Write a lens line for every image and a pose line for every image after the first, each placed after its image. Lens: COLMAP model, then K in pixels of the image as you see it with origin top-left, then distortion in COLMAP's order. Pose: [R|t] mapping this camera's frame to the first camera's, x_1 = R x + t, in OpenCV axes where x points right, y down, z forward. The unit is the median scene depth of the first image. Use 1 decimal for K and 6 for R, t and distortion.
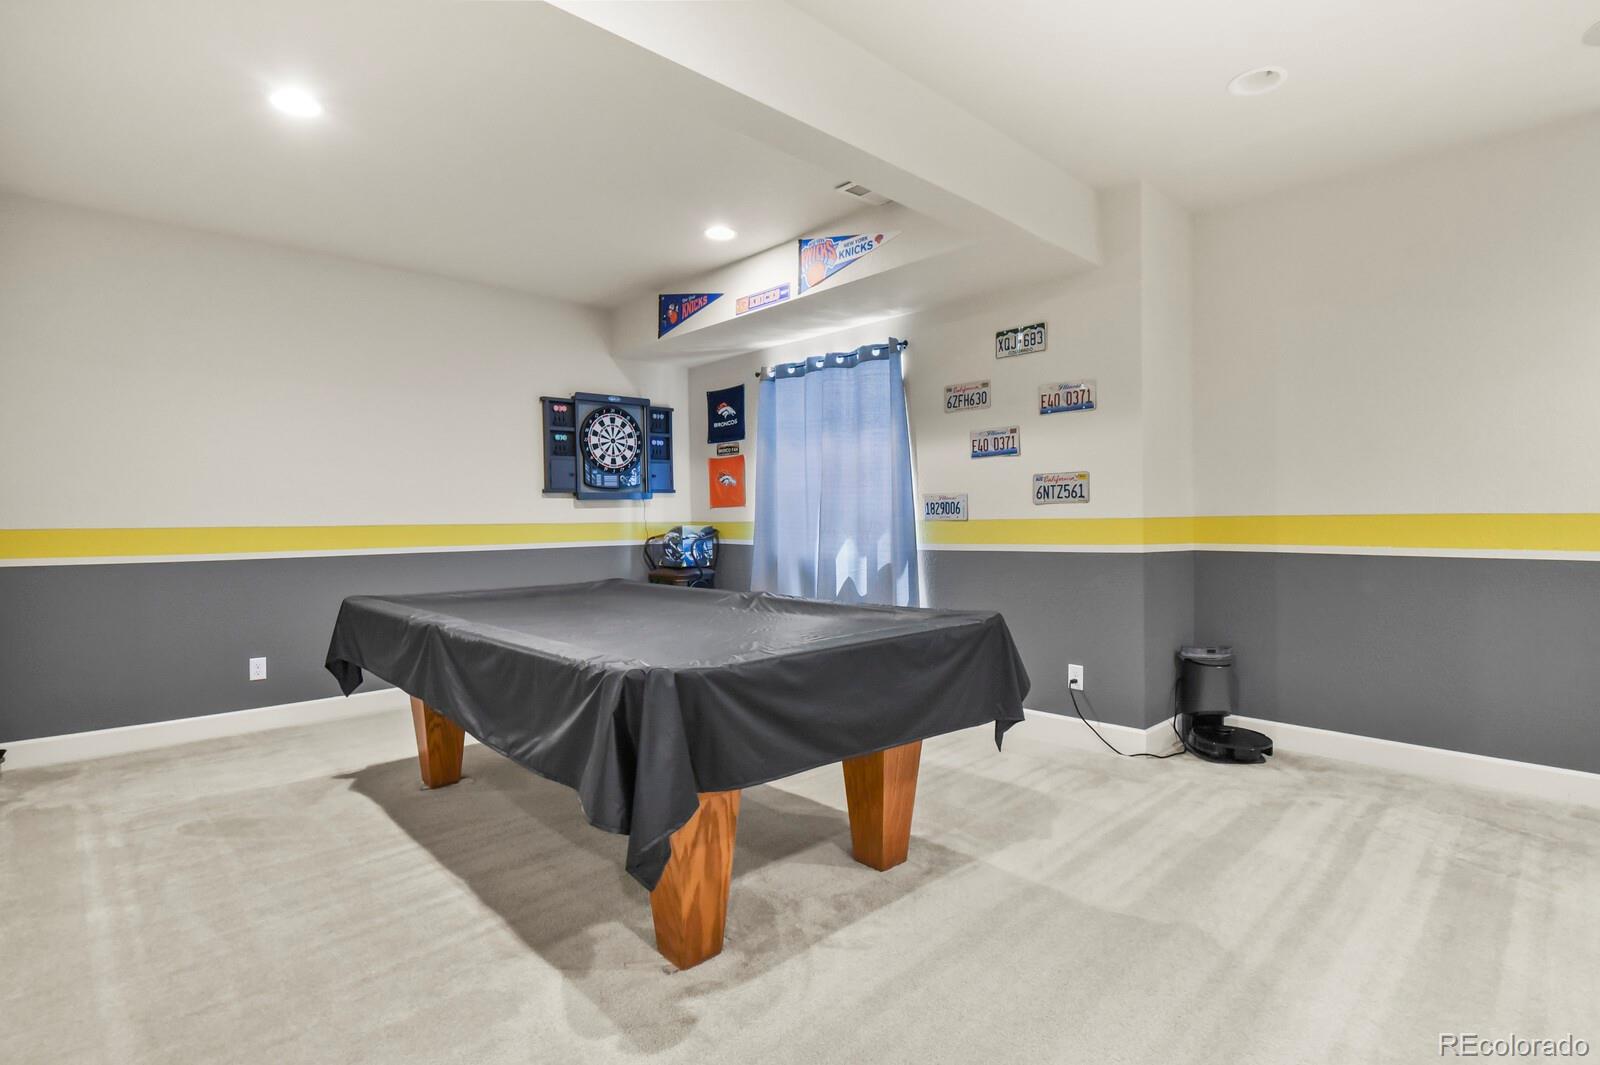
lens RADIAL K [[779.1, 0, 803.5], [0, 779.1, 530.8], [0, 0, 1]] dist [-0.010146, -0.004014]
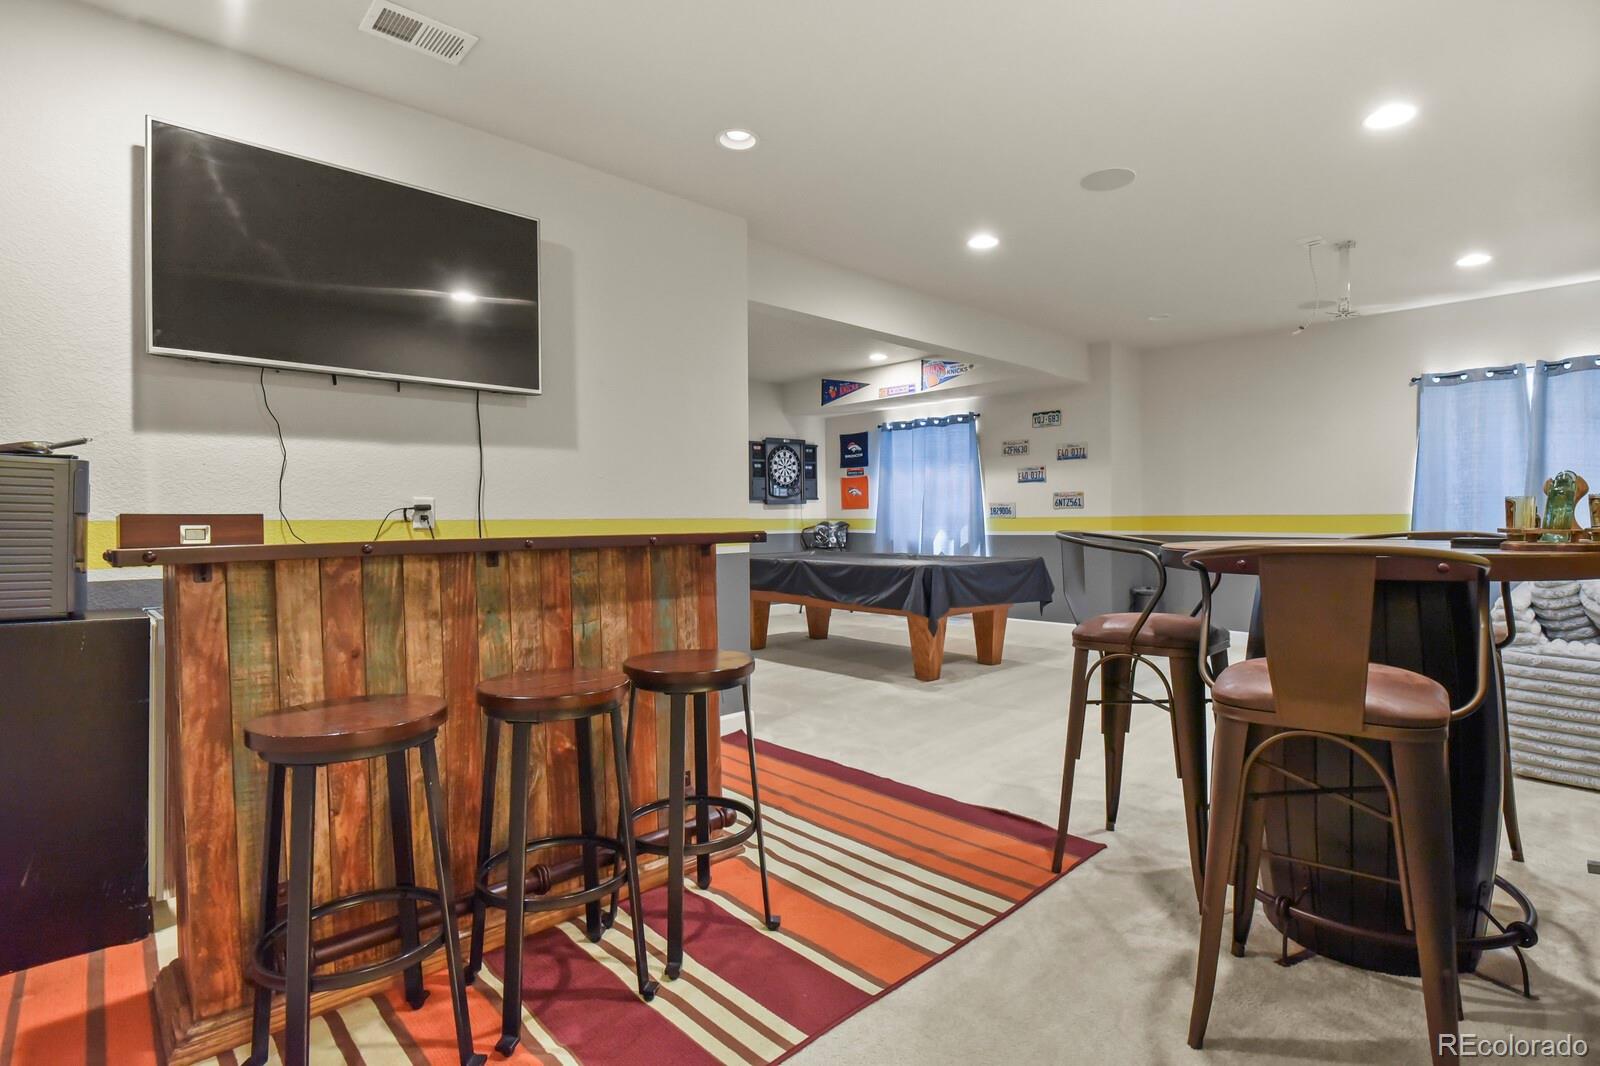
lens RADIAL K [[779.1, 0, 802.6], [0, 779.1, 526.0], [0, 0, 1]] dist [-0.010146, -0.004014]
pose [[0.999910, 0.003405, -0.012978, -0.224567], [-0.003461, 0.999985, -0.004353, 0.012788], [0.012963, 0.004397, 0.999906, -0.694119]]
